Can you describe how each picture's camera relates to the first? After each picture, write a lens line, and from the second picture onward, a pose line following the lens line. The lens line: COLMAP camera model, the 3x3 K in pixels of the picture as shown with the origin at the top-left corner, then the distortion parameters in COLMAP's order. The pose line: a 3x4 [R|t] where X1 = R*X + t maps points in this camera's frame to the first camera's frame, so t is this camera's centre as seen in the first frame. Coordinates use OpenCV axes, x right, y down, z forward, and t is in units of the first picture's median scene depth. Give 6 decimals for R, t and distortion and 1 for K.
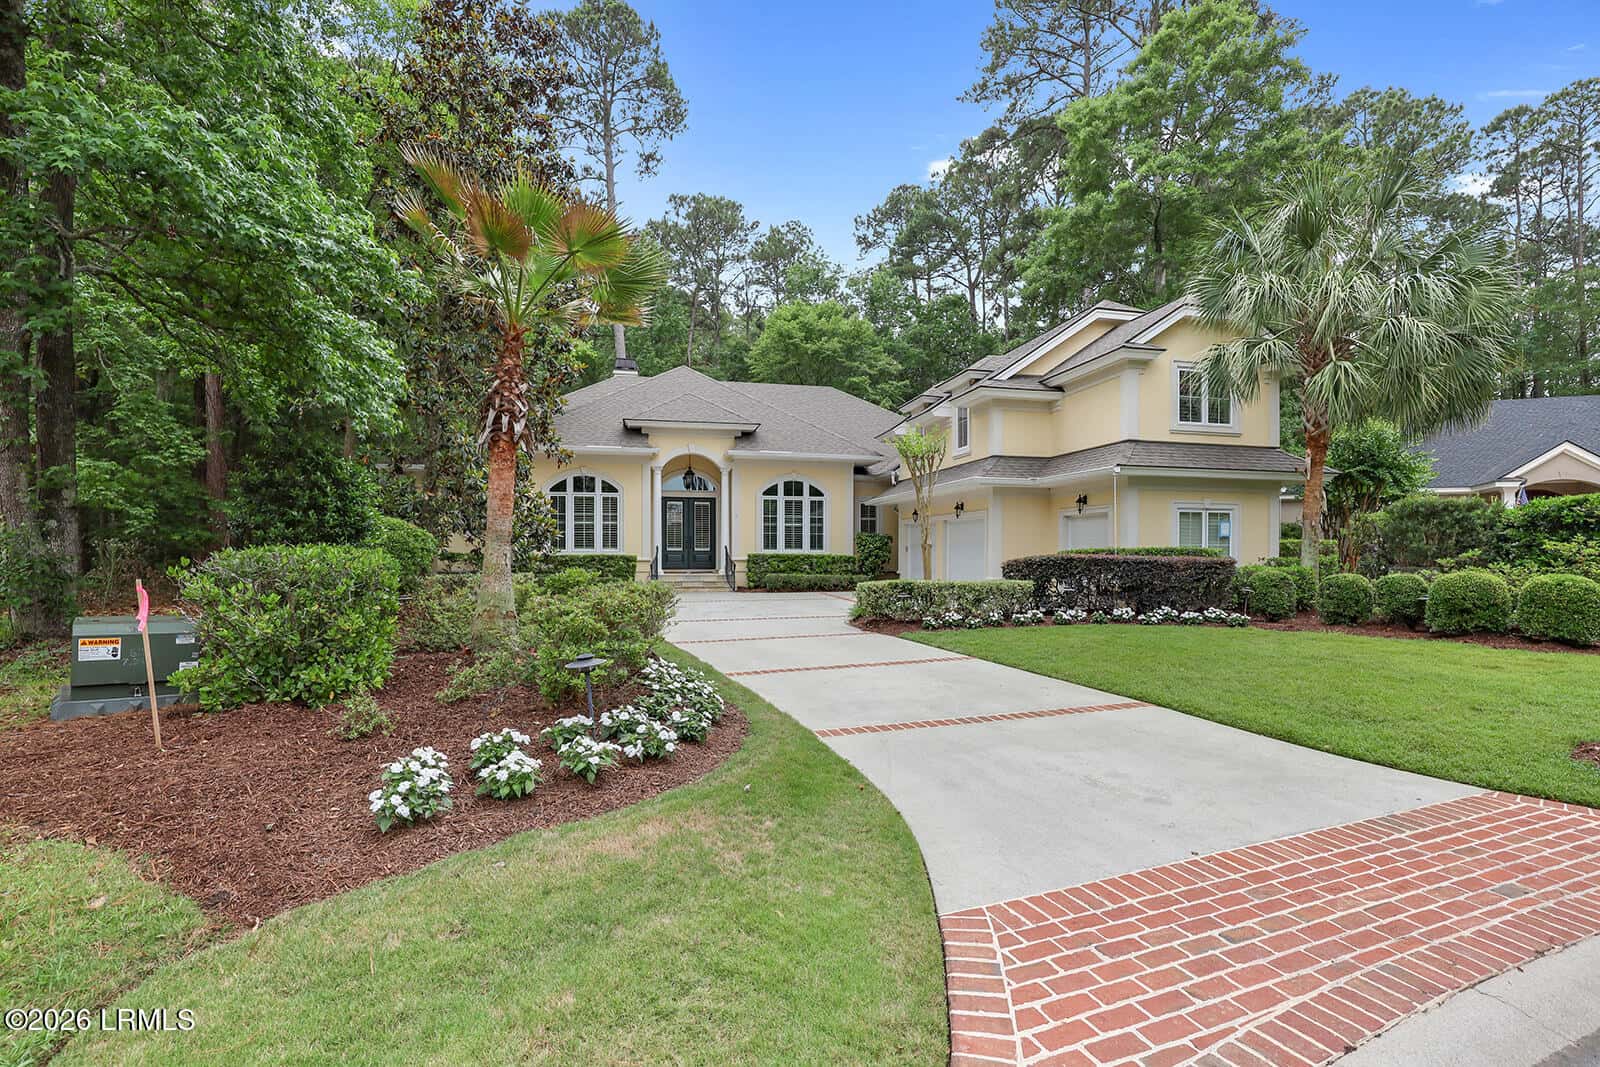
lens RADIAL K [[733.2, 0, 810.7], [0, 733.2, 536.2], [0, 0, 1]] dist [-0.027910, 0.003403]
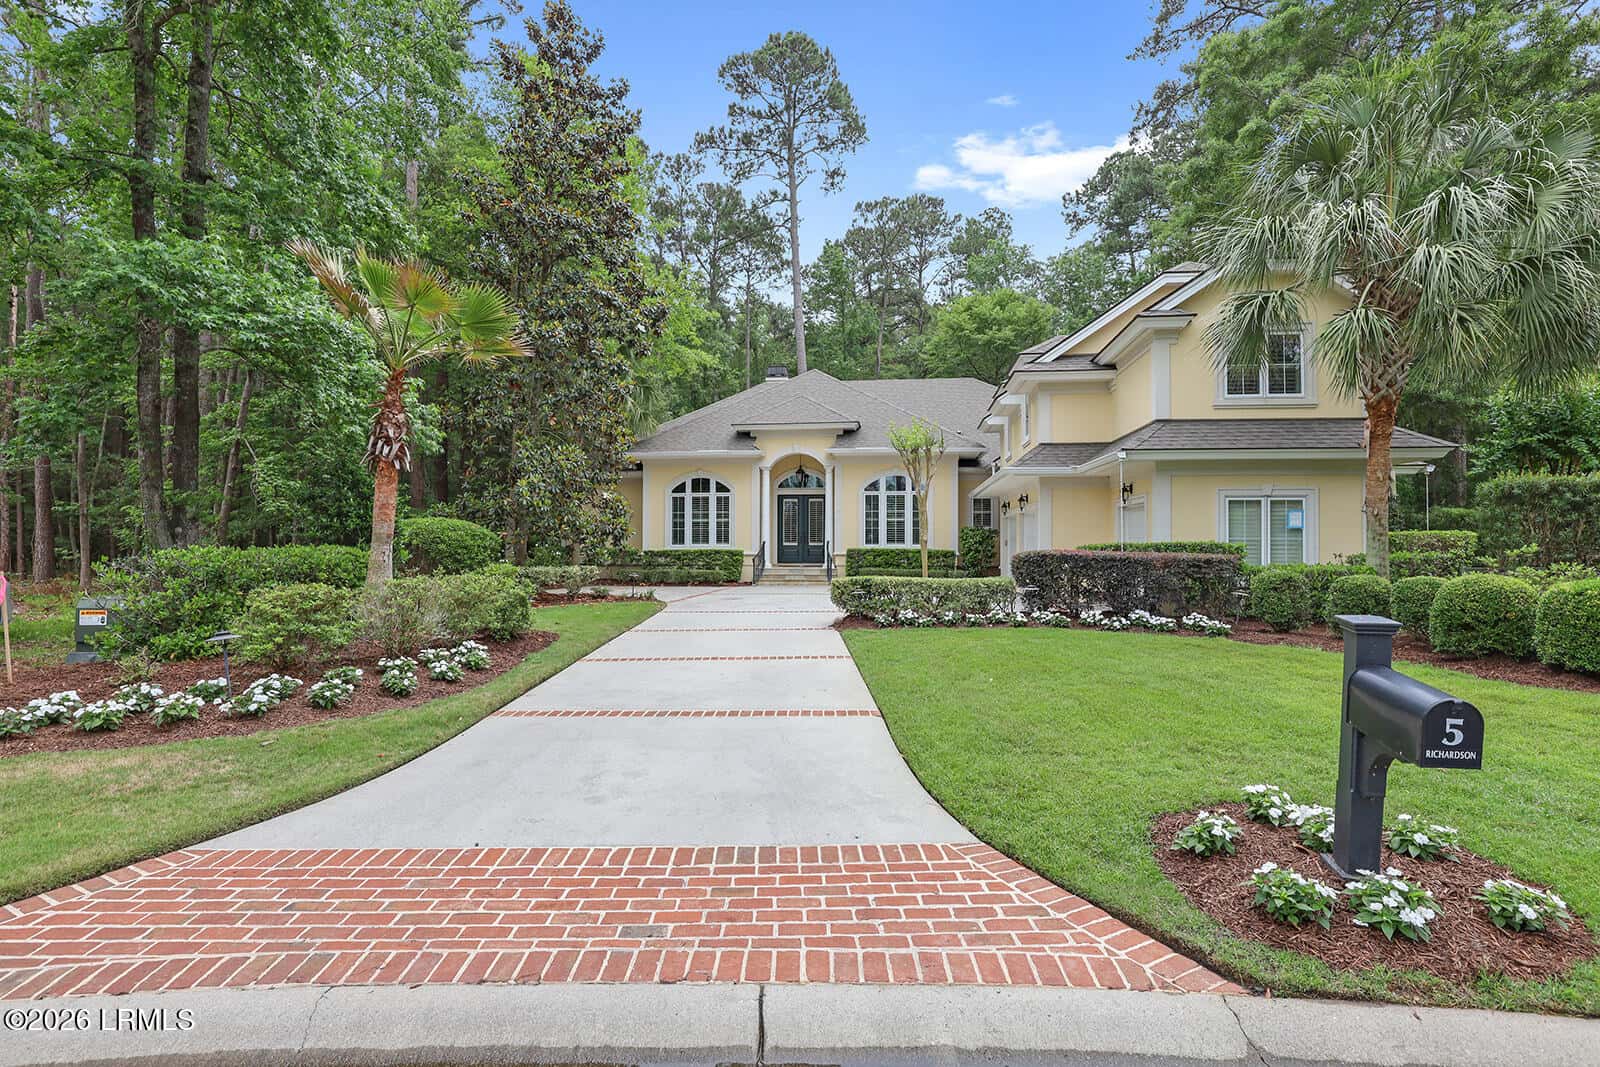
lens RADIAL K [[733.2, 0, 858.0], [0, 733.2, 513.5], [0, 0, 1]] dist [-0.027910, 0.003403]
pose [[0.945109, -0.015876, -0.326370, 0.348023], [0.009158, 0.999714, -0.022109, -0.002787], [0.326627, 0.017907, 0.944984, 0.045900]]
